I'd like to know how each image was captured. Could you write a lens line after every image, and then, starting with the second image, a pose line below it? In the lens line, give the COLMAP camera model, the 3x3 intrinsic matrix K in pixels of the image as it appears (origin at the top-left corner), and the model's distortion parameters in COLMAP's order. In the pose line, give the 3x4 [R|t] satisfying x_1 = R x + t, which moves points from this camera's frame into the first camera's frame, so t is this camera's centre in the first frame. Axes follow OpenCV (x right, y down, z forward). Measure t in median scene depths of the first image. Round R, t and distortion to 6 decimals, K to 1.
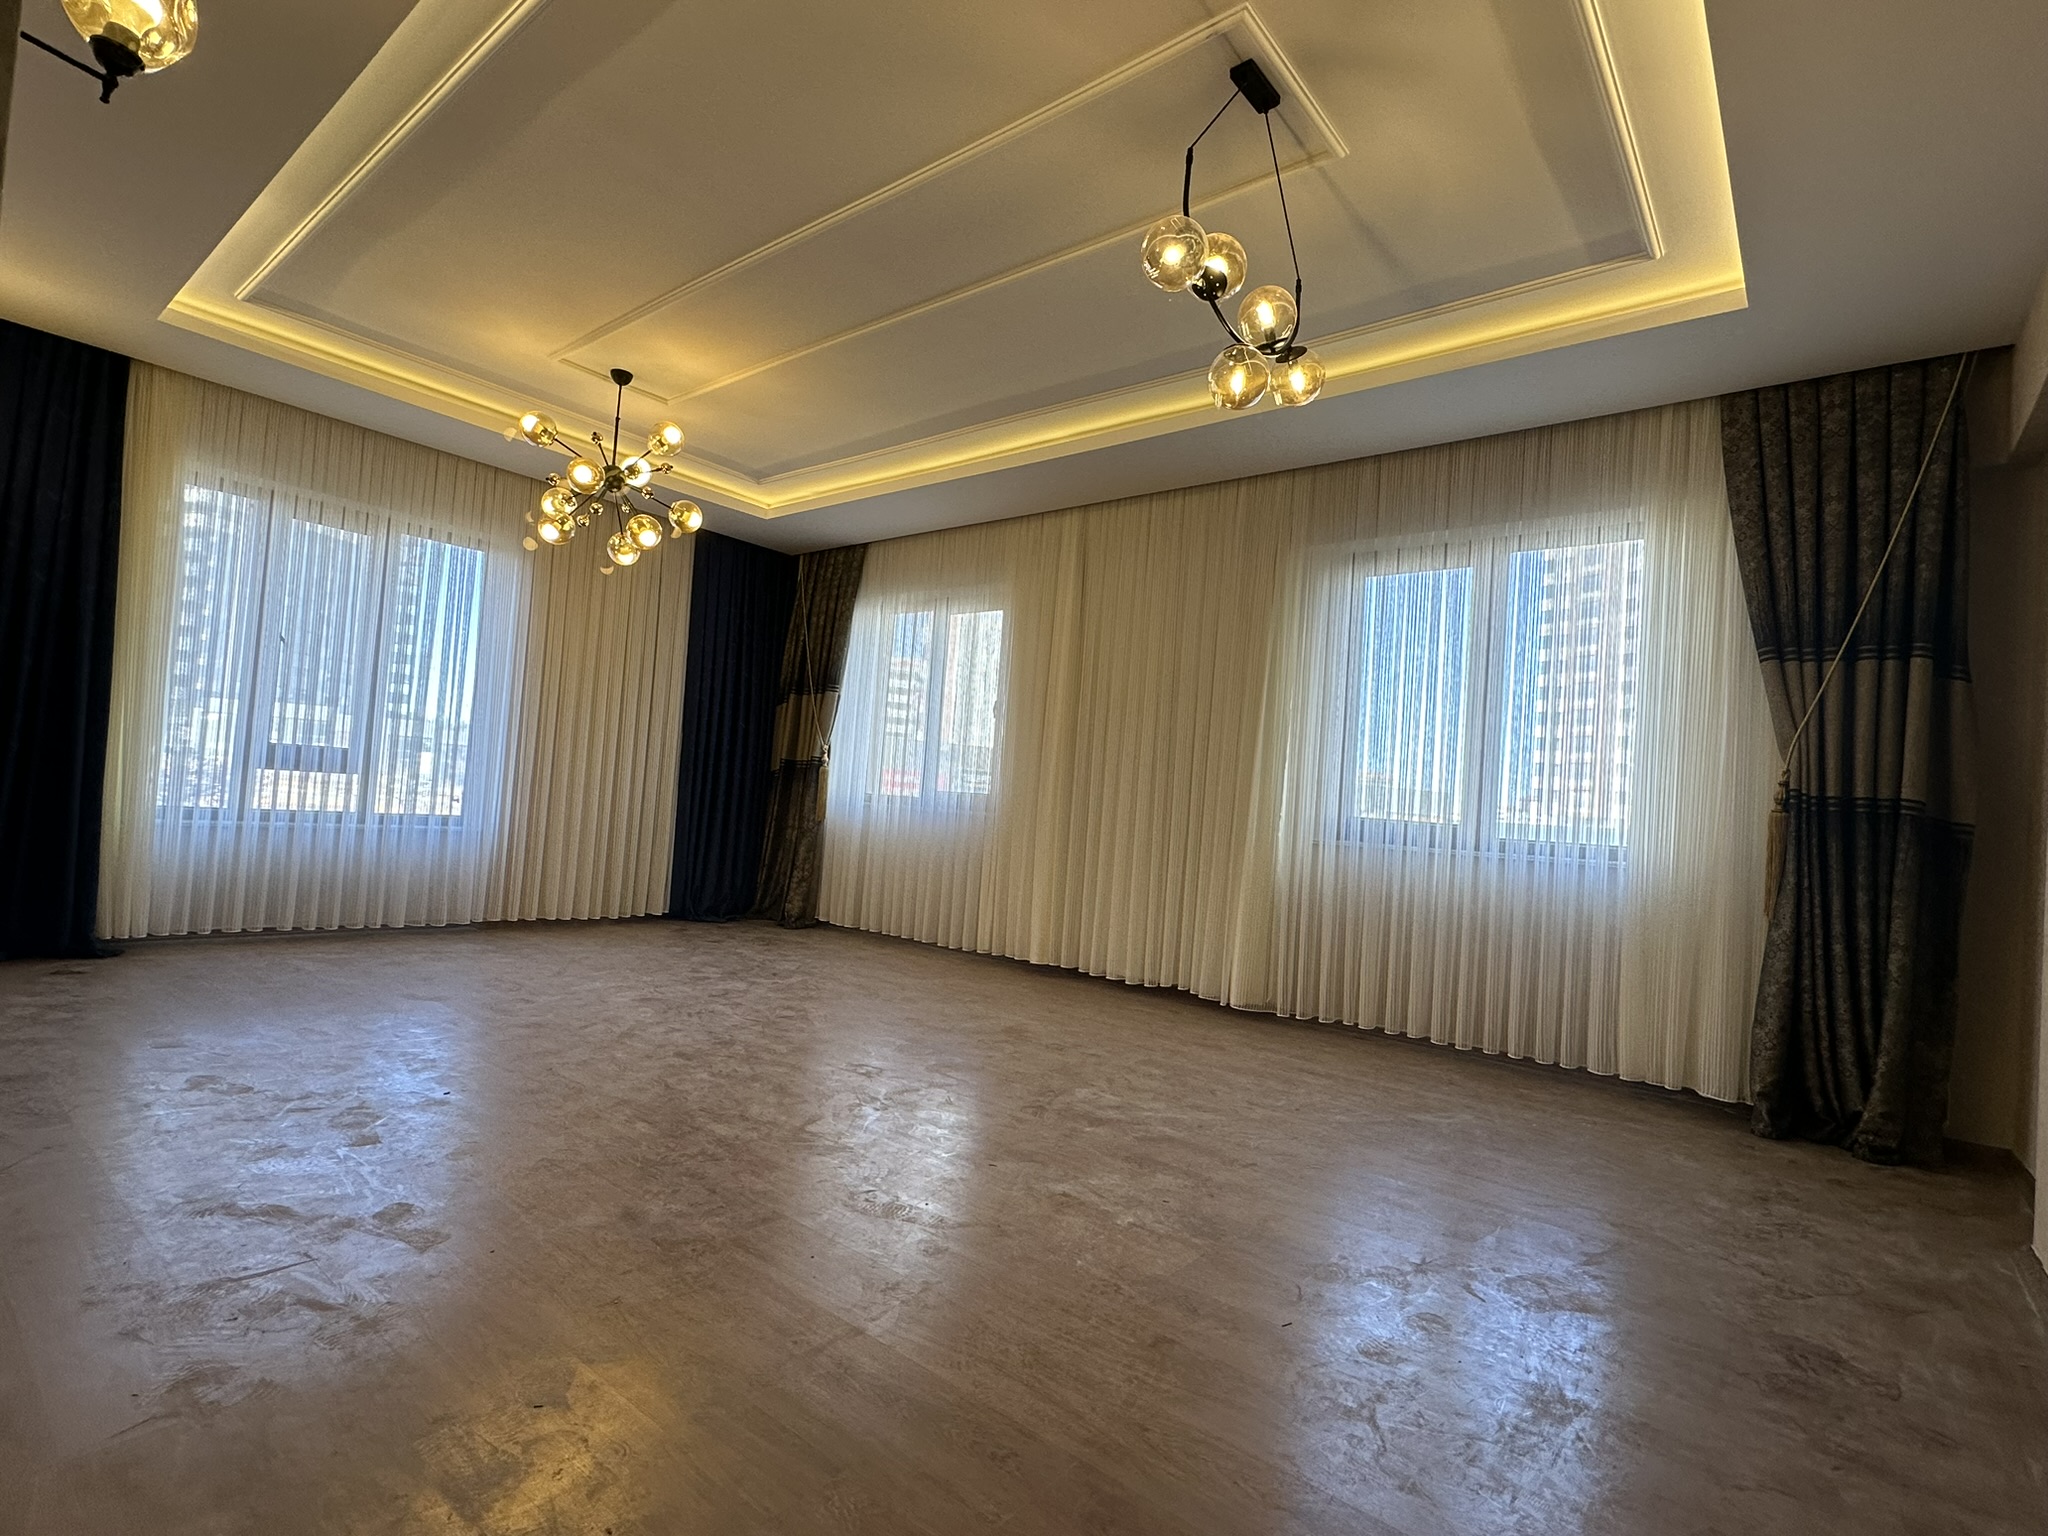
lens RADIAL K [[983.6, 0, 1023.4], [0, 983.6, 770.8], [0, 0, 1]] dist [-0.003720, 0.000727]
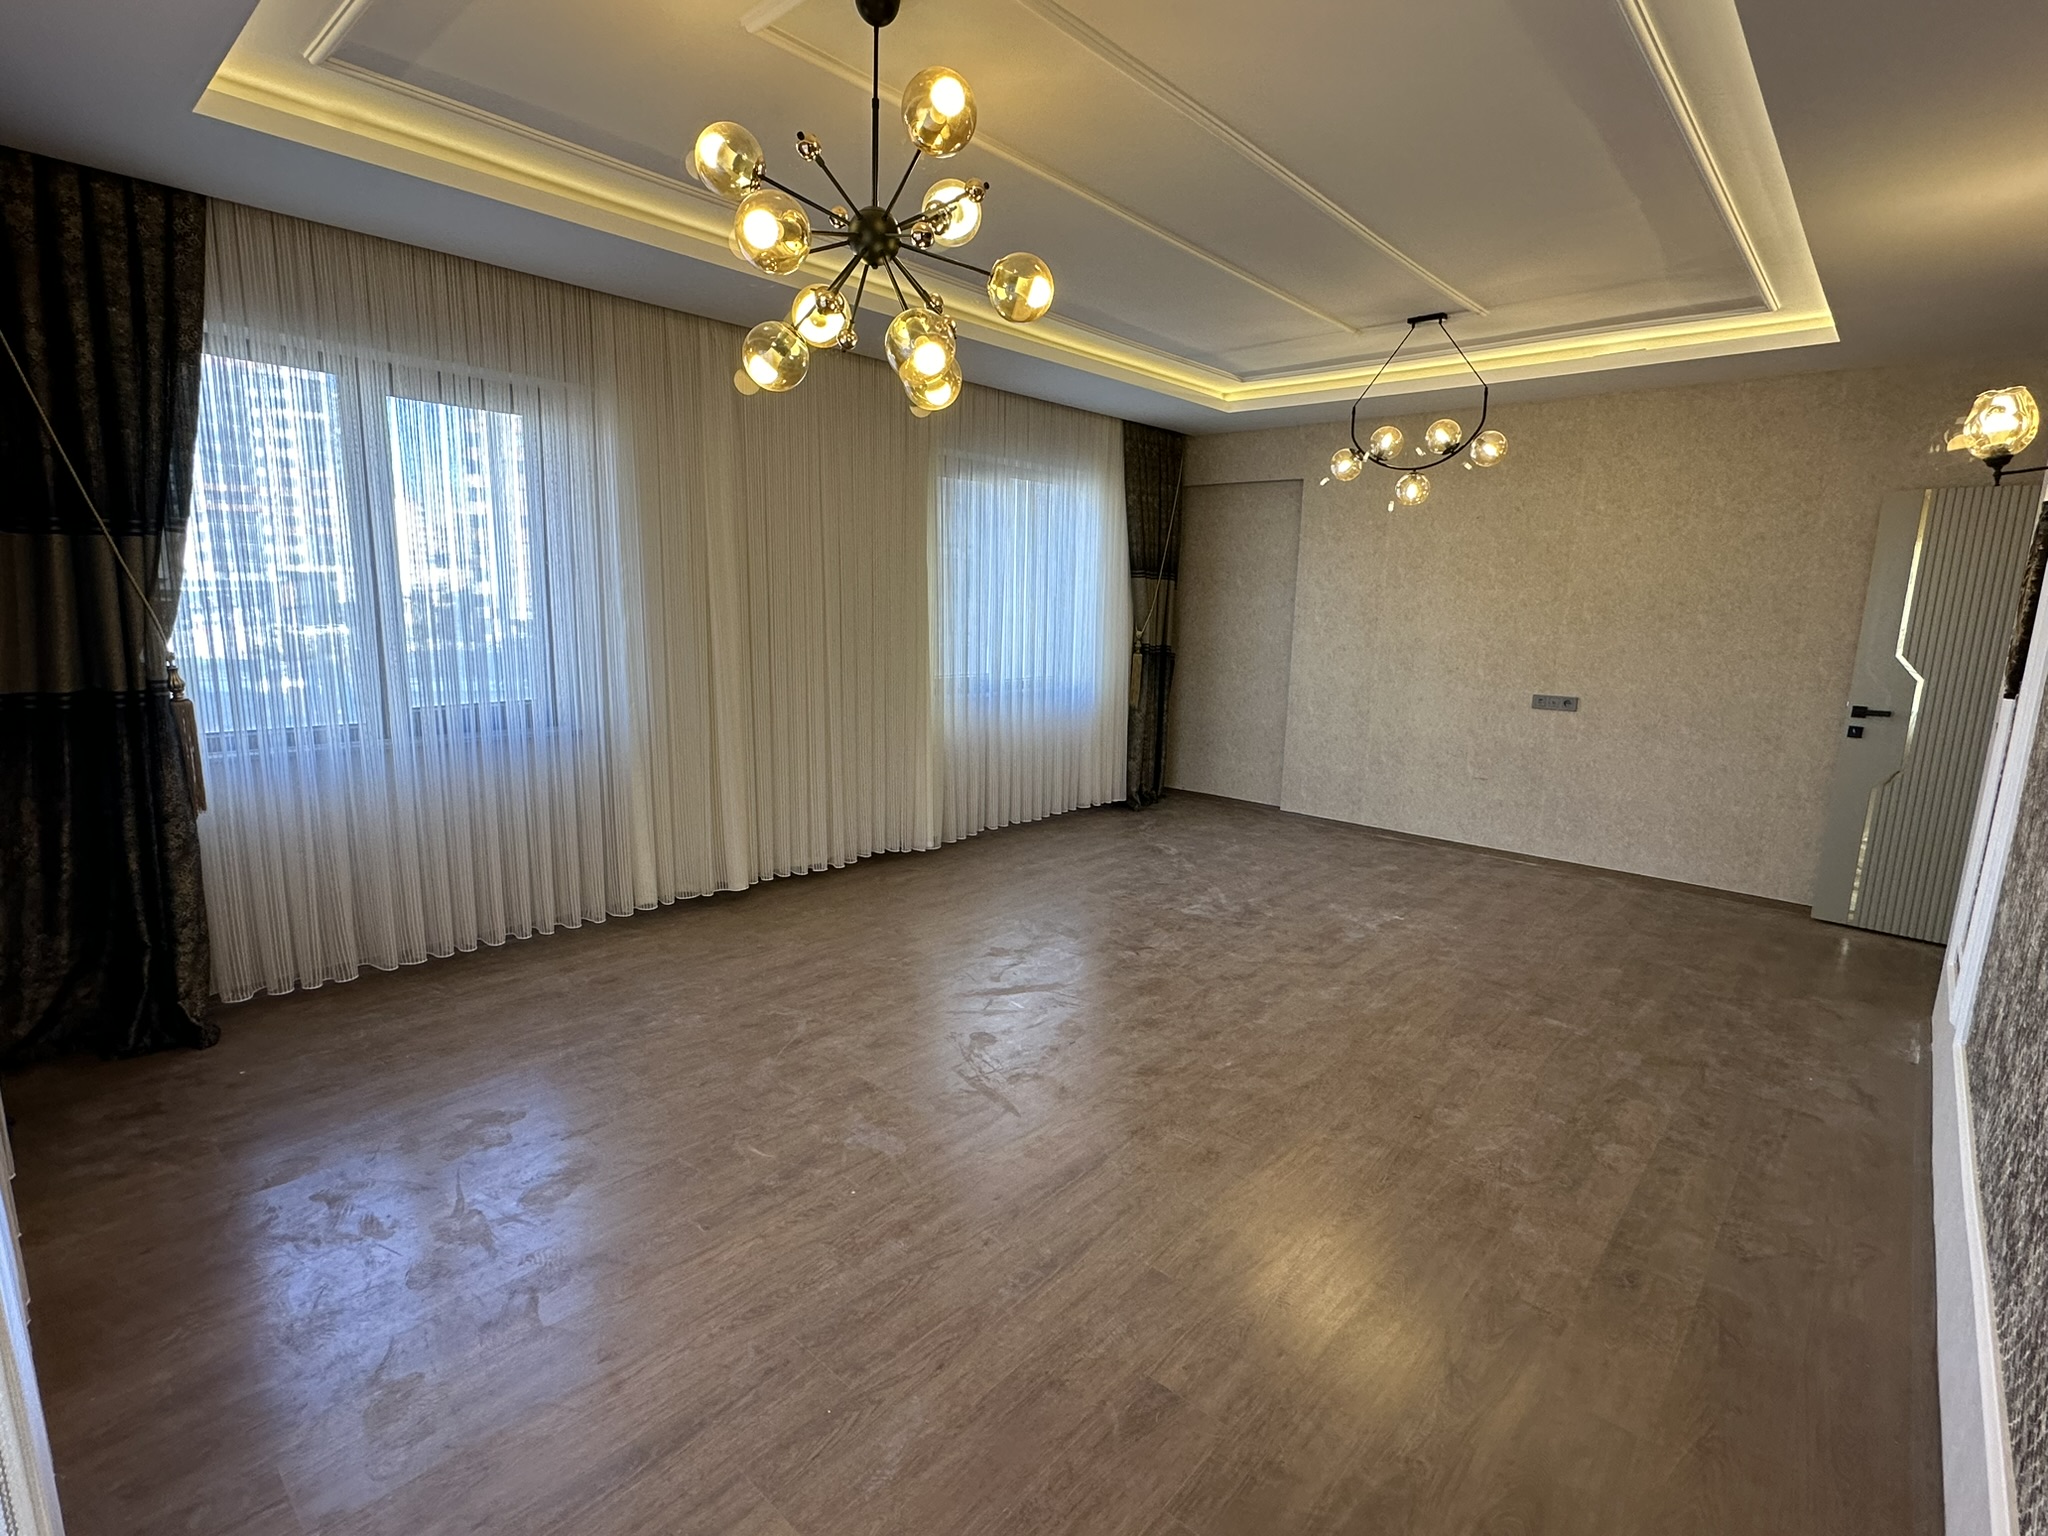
lens RADIAL K [[983.6, 0, 1023.4], [0, 983.6, 770.8], [0, 0, 1]] dist [-0.003720, 0.000727]
pose [[0.052232, -0.242752, 0.968681, -1.278143], [-0.052474, 0.967998, 0.245410, -0.213072], [-0.997255, -0.063649, 0.037822, 1.177257]]
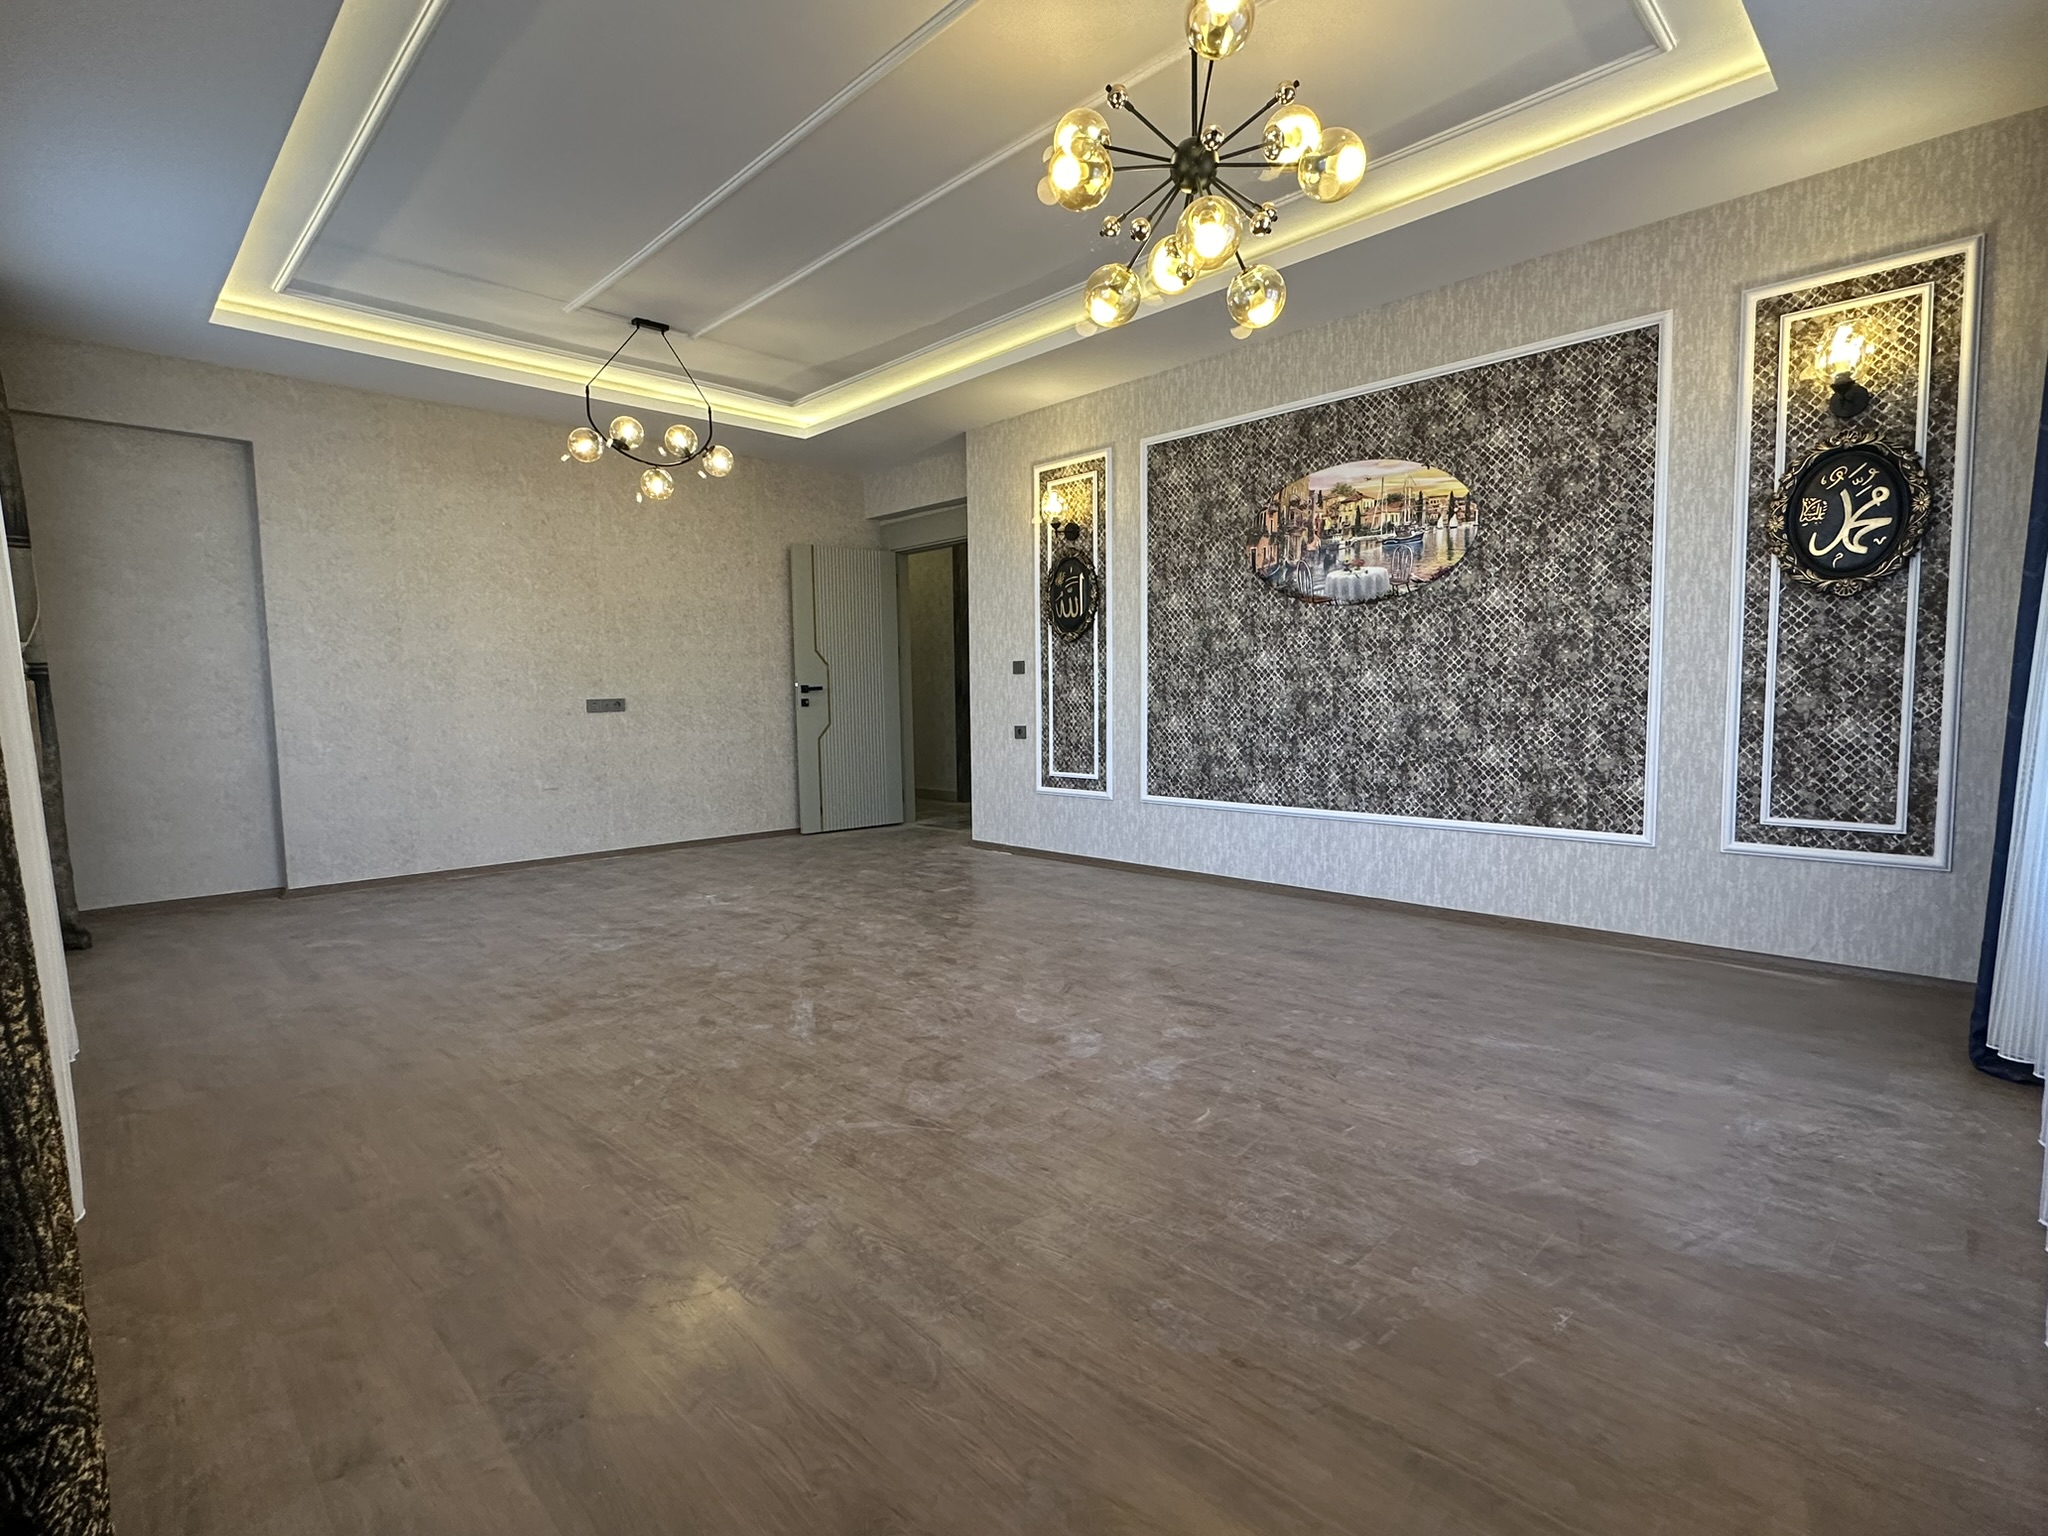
lens RADIAL K [[983.6, 0, 1023.4], [0, 983.6, 770.8], [0, 0, 1]] dist [-0.003720, 0.000727]
pose [[-0.992933, -0.061759, 0.101338, -0.531432], [-0.056467, 0.996928, 0.054285, 0.017954], [-0.104379, 0.048179, -0.993370, 2.077002]]
